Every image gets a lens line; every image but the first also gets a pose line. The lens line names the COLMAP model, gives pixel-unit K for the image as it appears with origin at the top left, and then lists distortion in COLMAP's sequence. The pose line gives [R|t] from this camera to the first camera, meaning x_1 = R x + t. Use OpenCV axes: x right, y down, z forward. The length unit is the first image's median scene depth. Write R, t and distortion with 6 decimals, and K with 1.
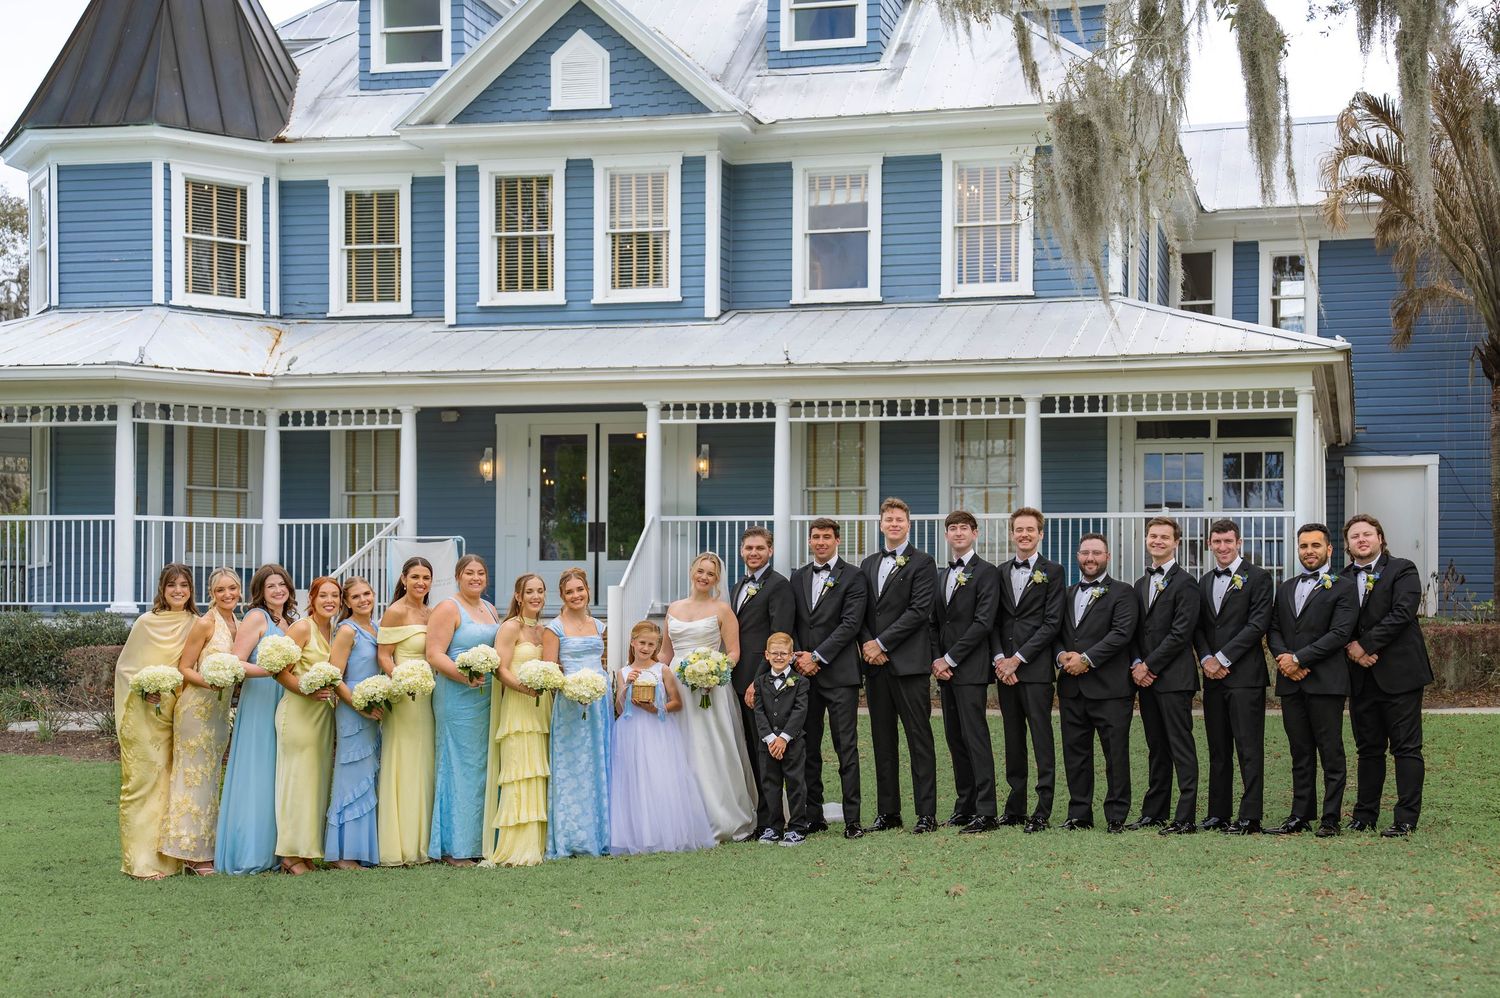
lens RADIAL K [[2118.3, 0, 838.1], [0, 2118.3, 609.3], [0, 0, 1]] dist [0.103488, 0.256570]
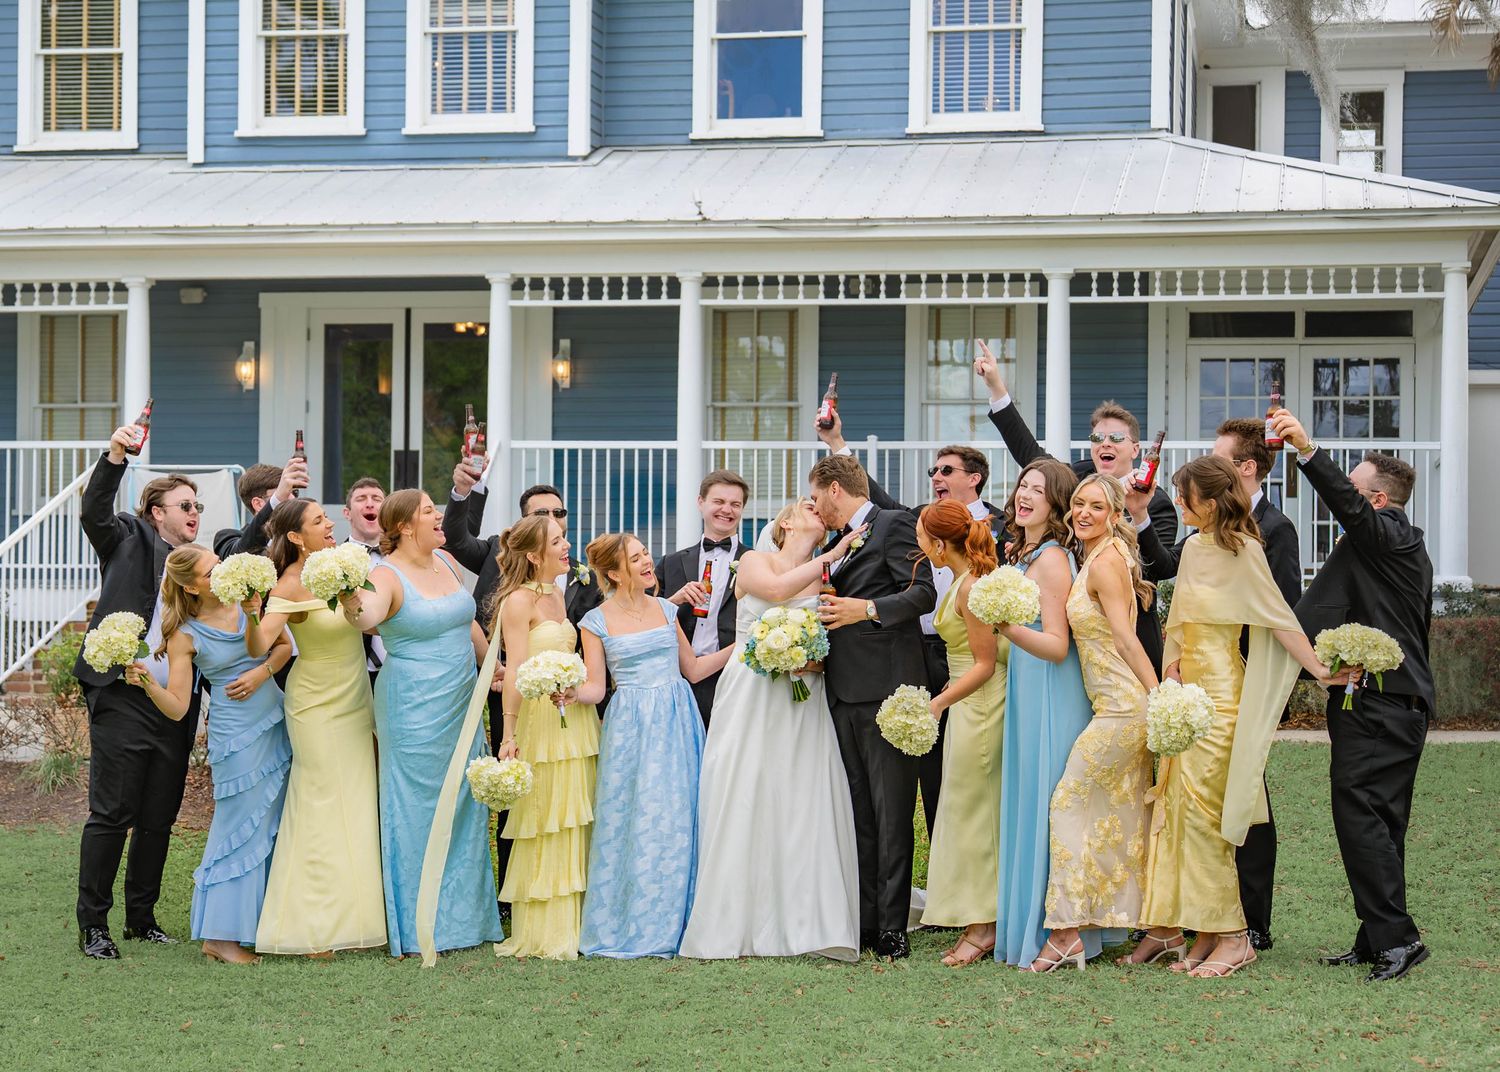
lens RADIAL K [[2677.2, 0, 772.3], [0, 2677.2, 581.6], [0, 0, 1]] dist [0.034672, 0.096166]
pose [[0.998311, 0.006114, 0.057781, -0.045135], [-0.006301, 0.999975, 0.003066, -0.001465], [-0.057761, -0.003425, 0.998325, 0.119734]]
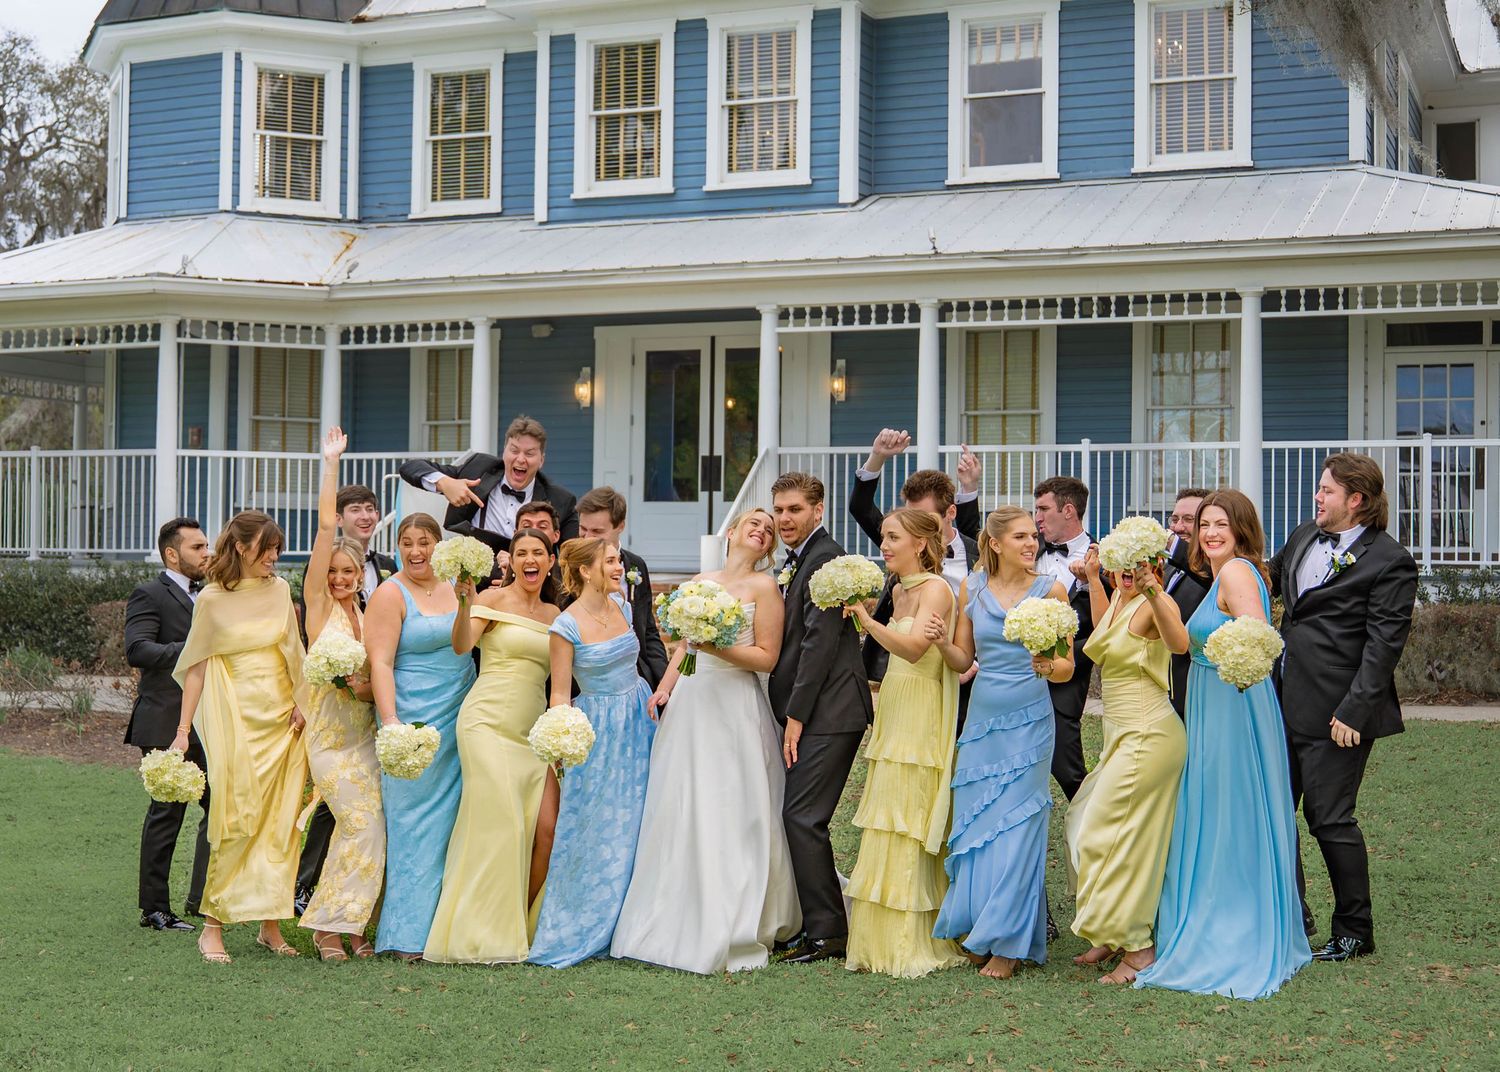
lens RADIAL K [[2161.8, 0, 655.0], [0, 2161.8, 533.6], [0, 0, 1]] dist [-0.036036, -0.306915]
pose [[0.982960, 0.003515, -0.183784, 0.020103], [-0.004387, 0.999981, -0.004335, -0.006712], [0.183765, 0.005068, 0.982957, 0.170774]]
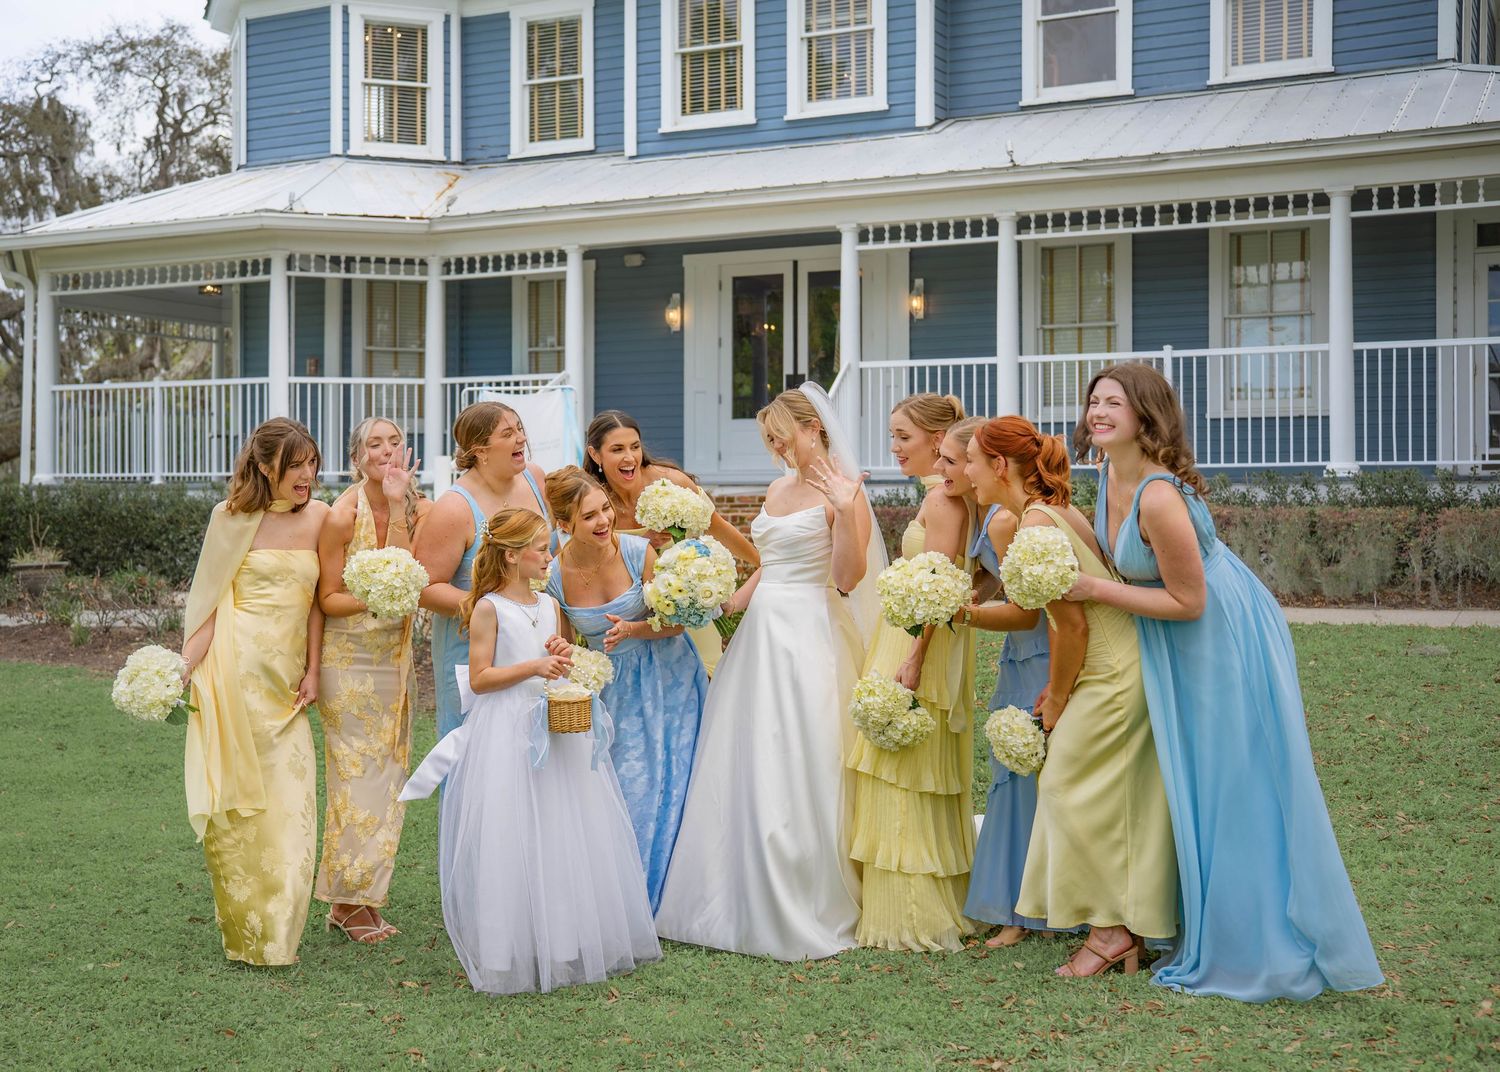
lens RADIAL K [[1804.8, 0, 647.4], [0, 1804.8, 483.3], [0, 0, 1]] dist [0.005401, 0.087505]
pose [[0.970106, -0.009500, -0.242496, 0.006305], [0.011393, 0.999915, 0.006407, -0.001805], [0.242415, -0.008978, 0.970131, 0.272436]]
